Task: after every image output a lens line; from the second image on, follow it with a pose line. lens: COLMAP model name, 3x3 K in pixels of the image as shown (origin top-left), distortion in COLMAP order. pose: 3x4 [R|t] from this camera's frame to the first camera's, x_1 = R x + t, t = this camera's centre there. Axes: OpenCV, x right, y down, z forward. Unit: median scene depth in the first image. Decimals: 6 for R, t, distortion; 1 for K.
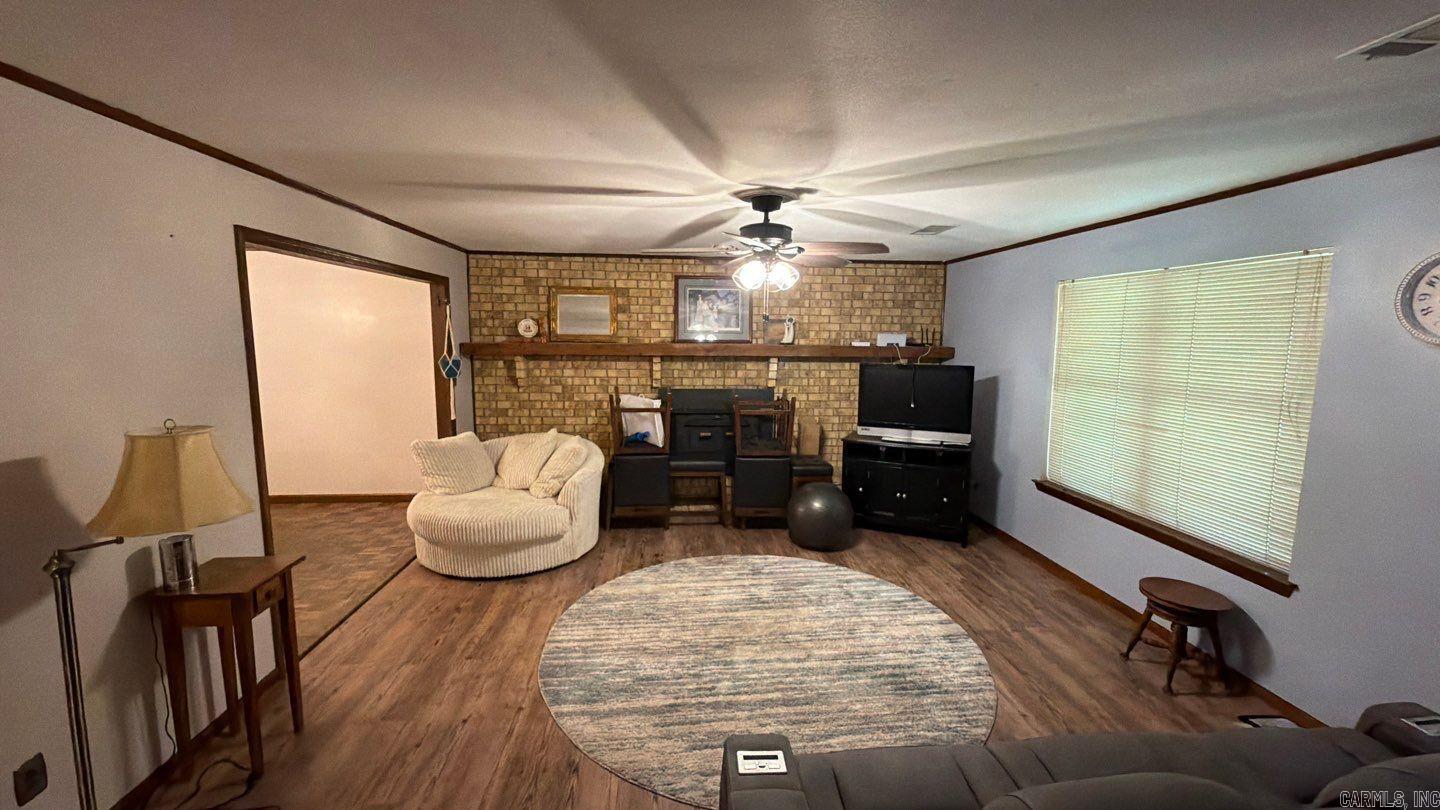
lens RADIAL K [[573.2, 0, 720.0], [0, 573.2, 405.0], [0, 0, 1]] dist [-0.000027, 0.000297]
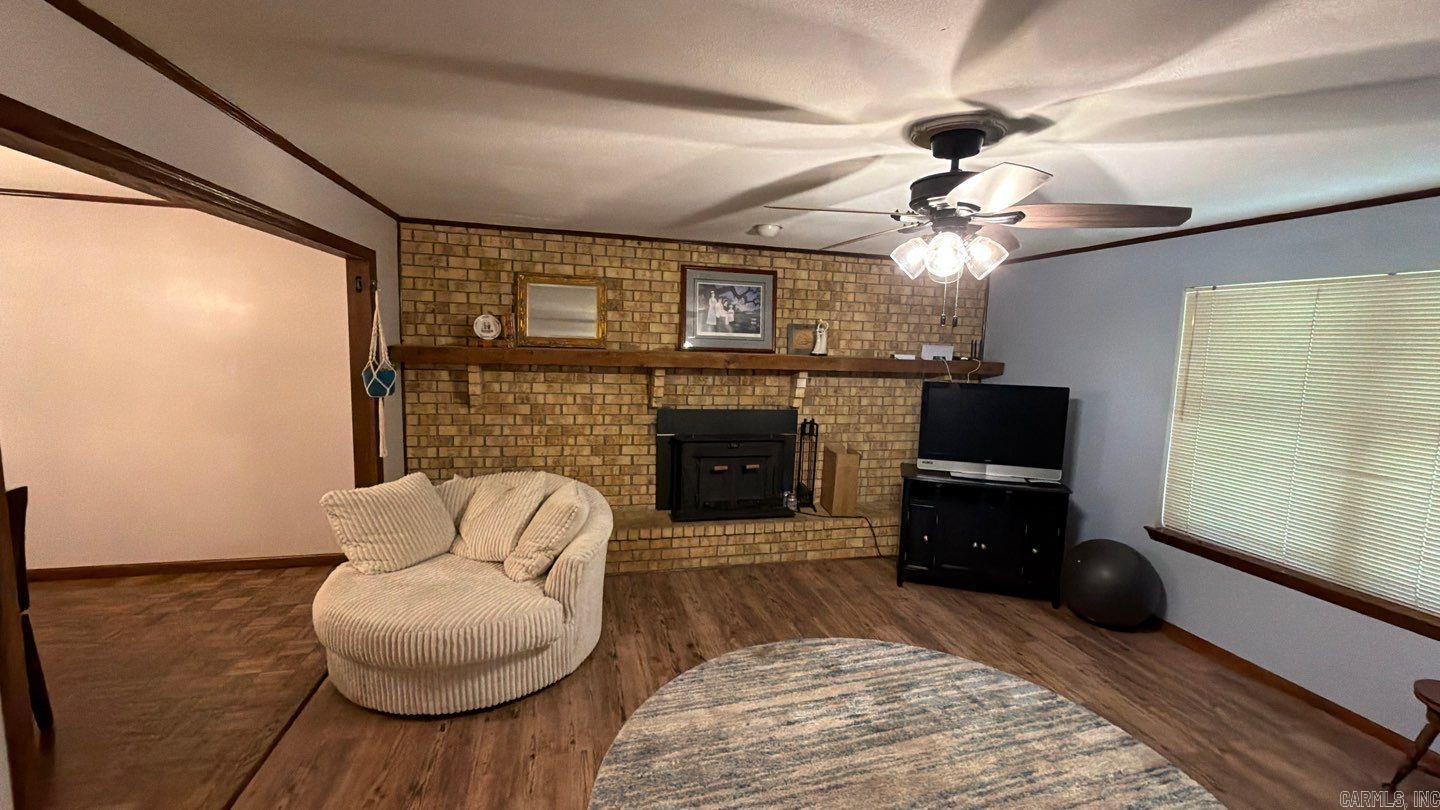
lens RADIAL K [[573.2, 0, 720.0], [0, 573.2, 405.0], [0, 0, 1]] dist [-0.000027, 0.000297]
pose [[0.986928, 0.004840, 0.161091, -0.154081], [-0.003578, 0.999961, -0.008123, -0.028948], [-0.161124, 0.007440, 0.986906, 0.223157]]
